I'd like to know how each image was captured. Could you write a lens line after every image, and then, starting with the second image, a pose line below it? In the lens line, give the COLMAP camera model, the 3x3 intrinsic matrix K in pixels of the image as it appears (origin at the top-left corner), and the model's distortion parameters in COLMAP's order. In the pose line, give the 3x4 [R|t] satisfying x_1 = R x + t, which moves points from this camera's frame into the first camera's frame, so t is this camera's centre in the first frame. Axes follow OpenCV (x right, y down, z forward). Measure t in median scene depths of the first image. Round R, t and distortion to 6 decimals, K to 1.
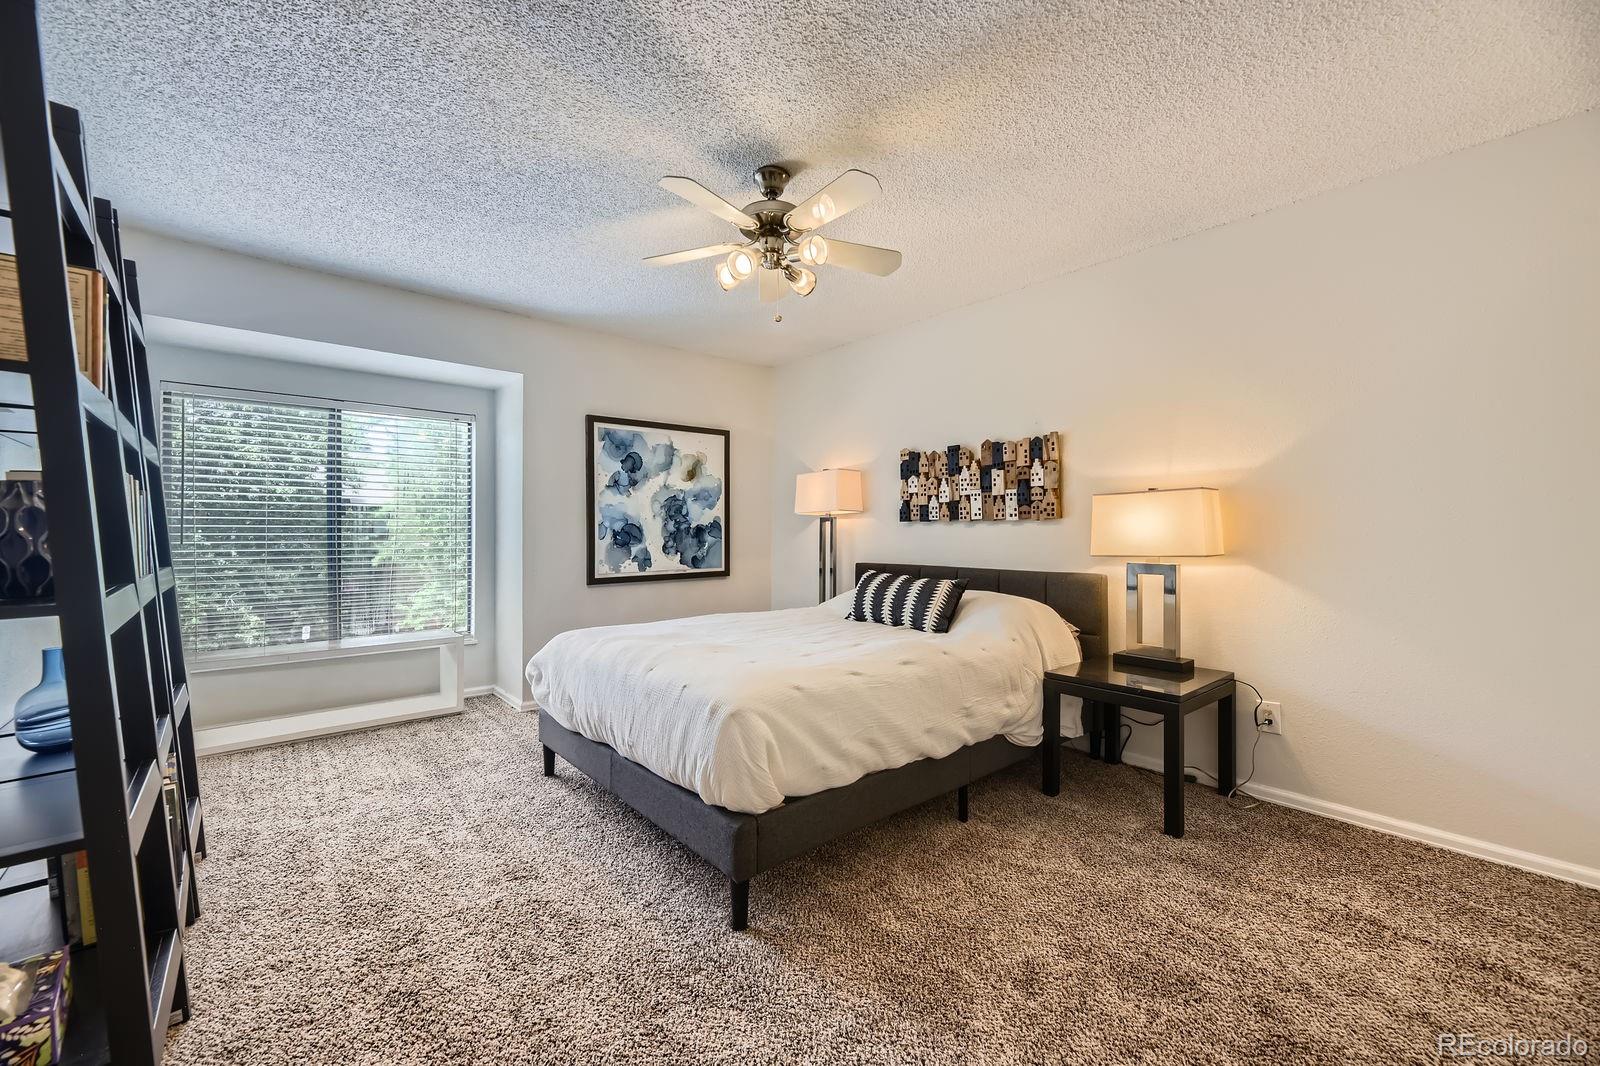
lens RADIAL K [[645.3, 0, 799.1], [0, 645.3, 526.3], [0, 0, 1]] dist [0.012845, -0.002669]
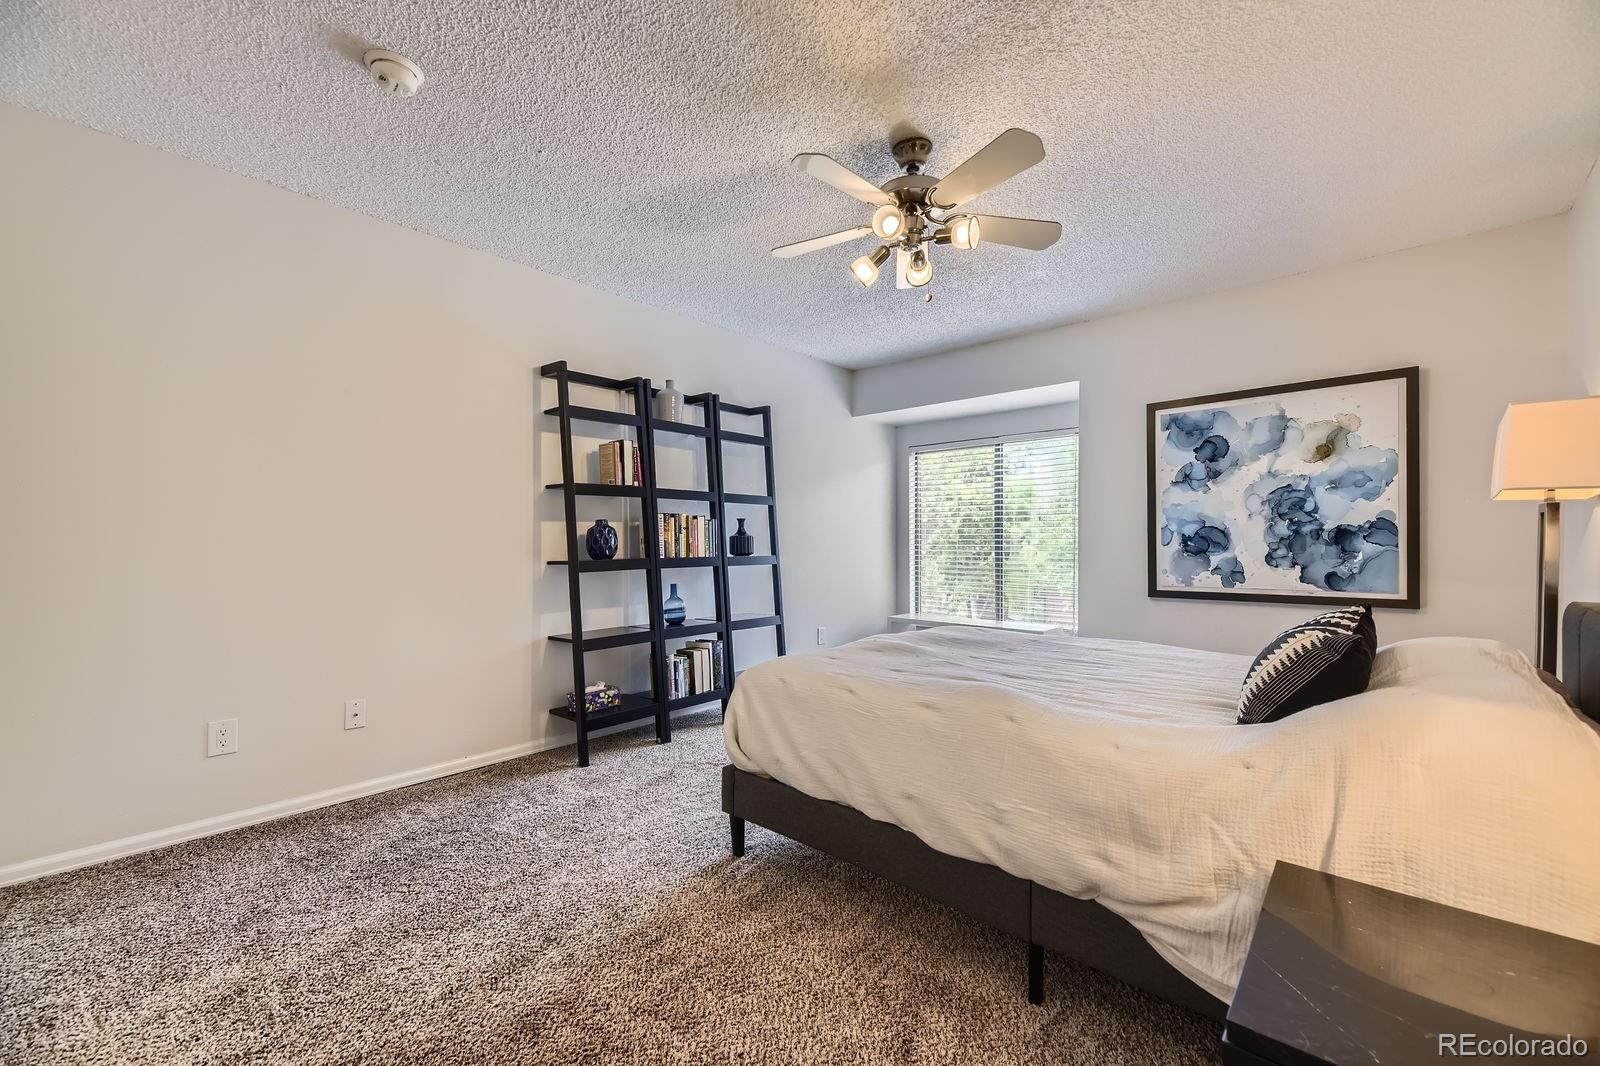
lens RADIAL K [[645.3, 0, 797.2], [0, 645.3, 539.9], [0, 0, 1]] dist [0.012845, -0.002669]
pose [[0.121799, -0.001896, -0.992553, 0.532972], [0.009233, 0.999957, -0.000777, 0.009873], [0.992512, -0.009070, 0.121811, 0.448744]]
